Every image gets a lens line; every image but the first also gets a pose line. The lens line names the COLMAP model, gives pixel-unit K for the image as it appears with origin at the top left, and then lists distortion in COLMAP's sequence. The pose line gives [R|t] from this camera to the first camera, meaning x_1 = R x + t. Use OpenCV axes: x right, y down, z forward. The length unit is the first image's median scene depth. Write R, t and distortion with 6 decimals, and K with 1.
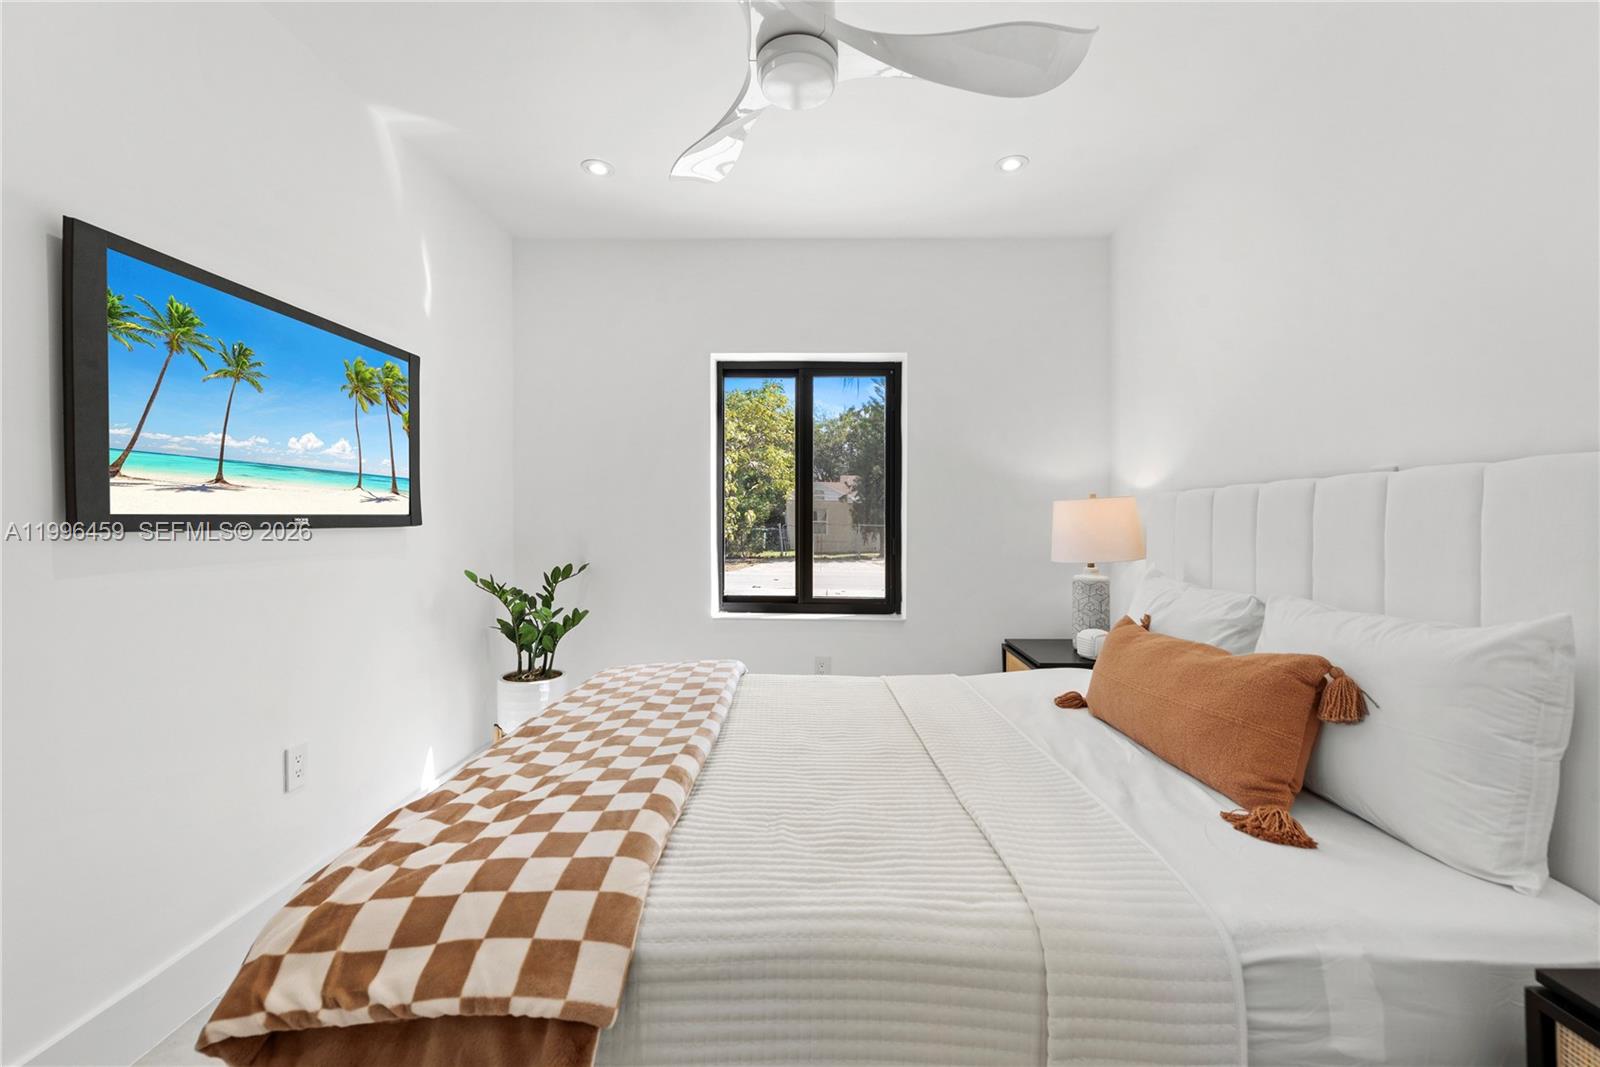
lens RADIAL K [[636.0, 0, 820.6], [0, 636.0, 526.7], [0, 0, 1]] dist [0.006686, -0.001845]
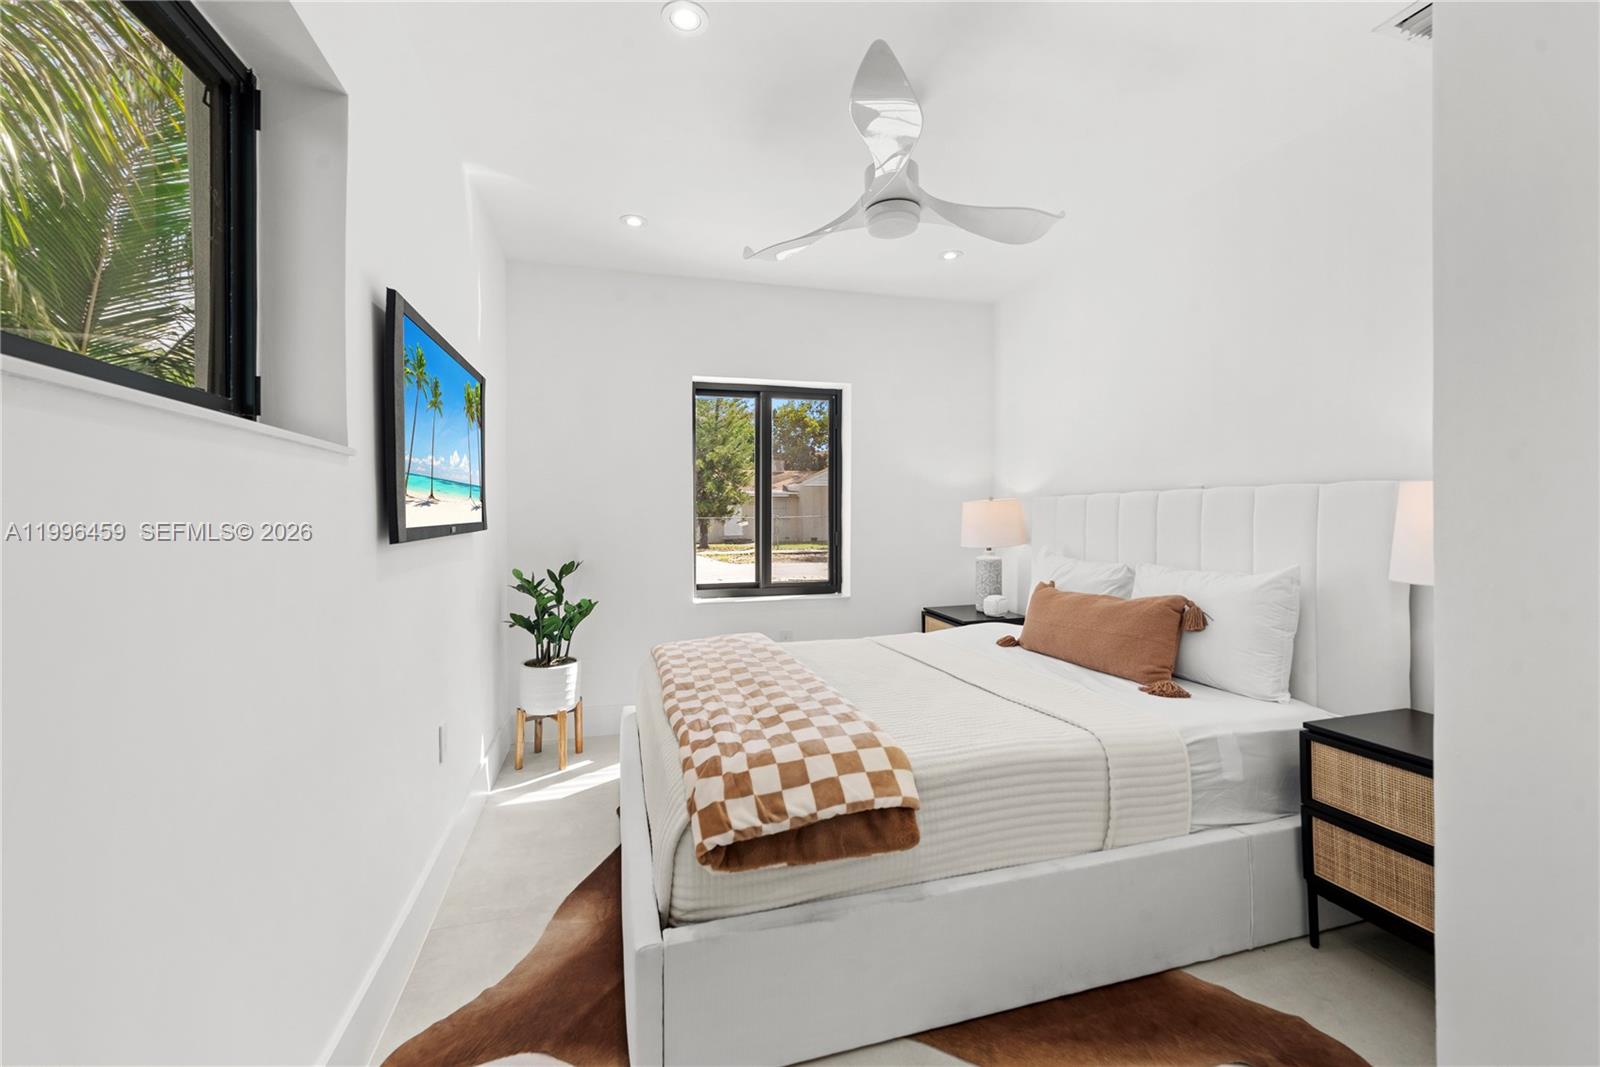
lens RADIAL K [[636.0, 0, 800.7], [0, 636.0, 512.7], [0, 0, 1]] dist [0.006686, -0.001845]
pose [[0.959506, -0.011431, 0.281457, -0.532648], [0.013393, 0.999898, -0.005048, -0.023546], [-0.281371, 0.008614, 0.959561, -0.294860]]
